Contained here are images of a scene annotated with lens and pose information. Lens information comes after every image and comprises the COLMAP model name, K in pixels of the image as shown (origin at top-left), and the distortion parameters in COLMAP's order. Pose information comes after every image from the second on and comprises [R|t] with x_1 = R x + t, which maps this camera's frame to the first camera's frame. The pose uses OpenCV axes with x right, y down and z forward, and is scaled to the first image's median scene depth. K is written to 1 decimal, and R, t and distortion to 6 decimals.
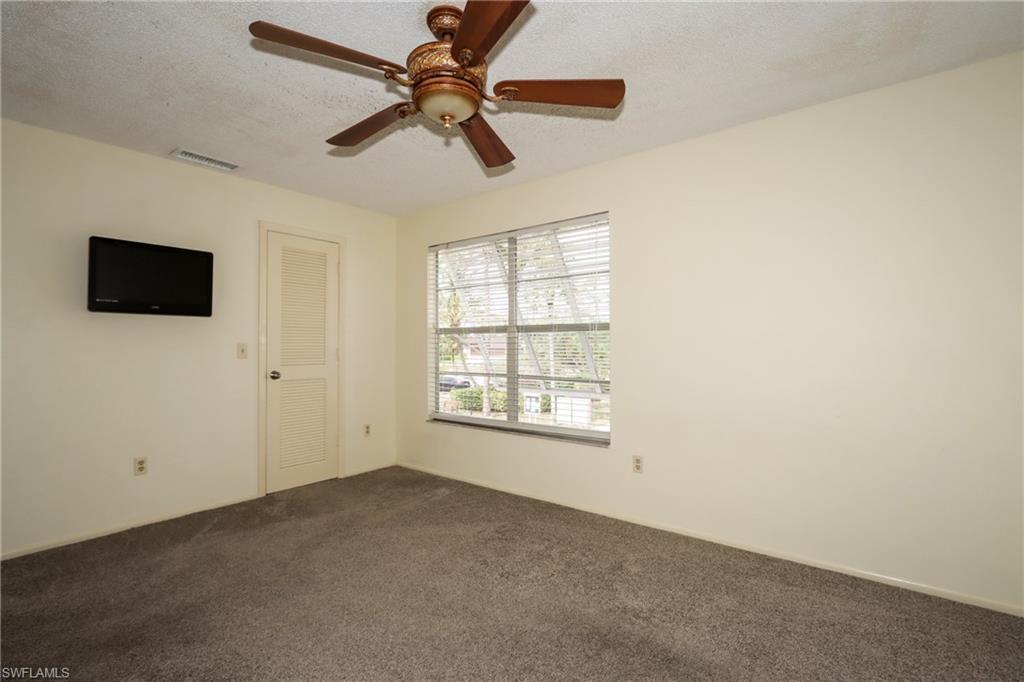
lens RADIAL K [[473.7, 0, 511.2], [0, 473.7, 340.4], [0, 0, 1]] dist [-0.020824, 0.004042]
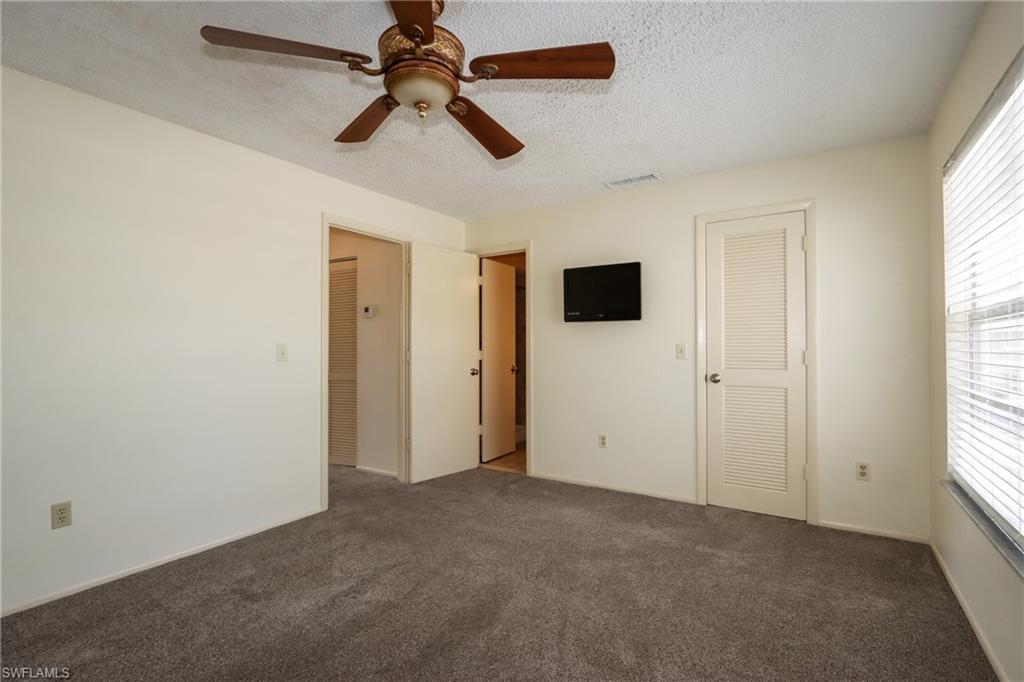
lens RADIAL K [[473.7, 0, 512.1], [0, 473.7, 345.9], [0, 0, 1]] dist [-0.020824, 0.004042]
pose [[0.081805, -0.006878, -0.996625, 0.414935], [0.008335, 0.999946, -0.006217, 0.013946], [0.996613, -0.007798, 0.081858, 0.572330]]
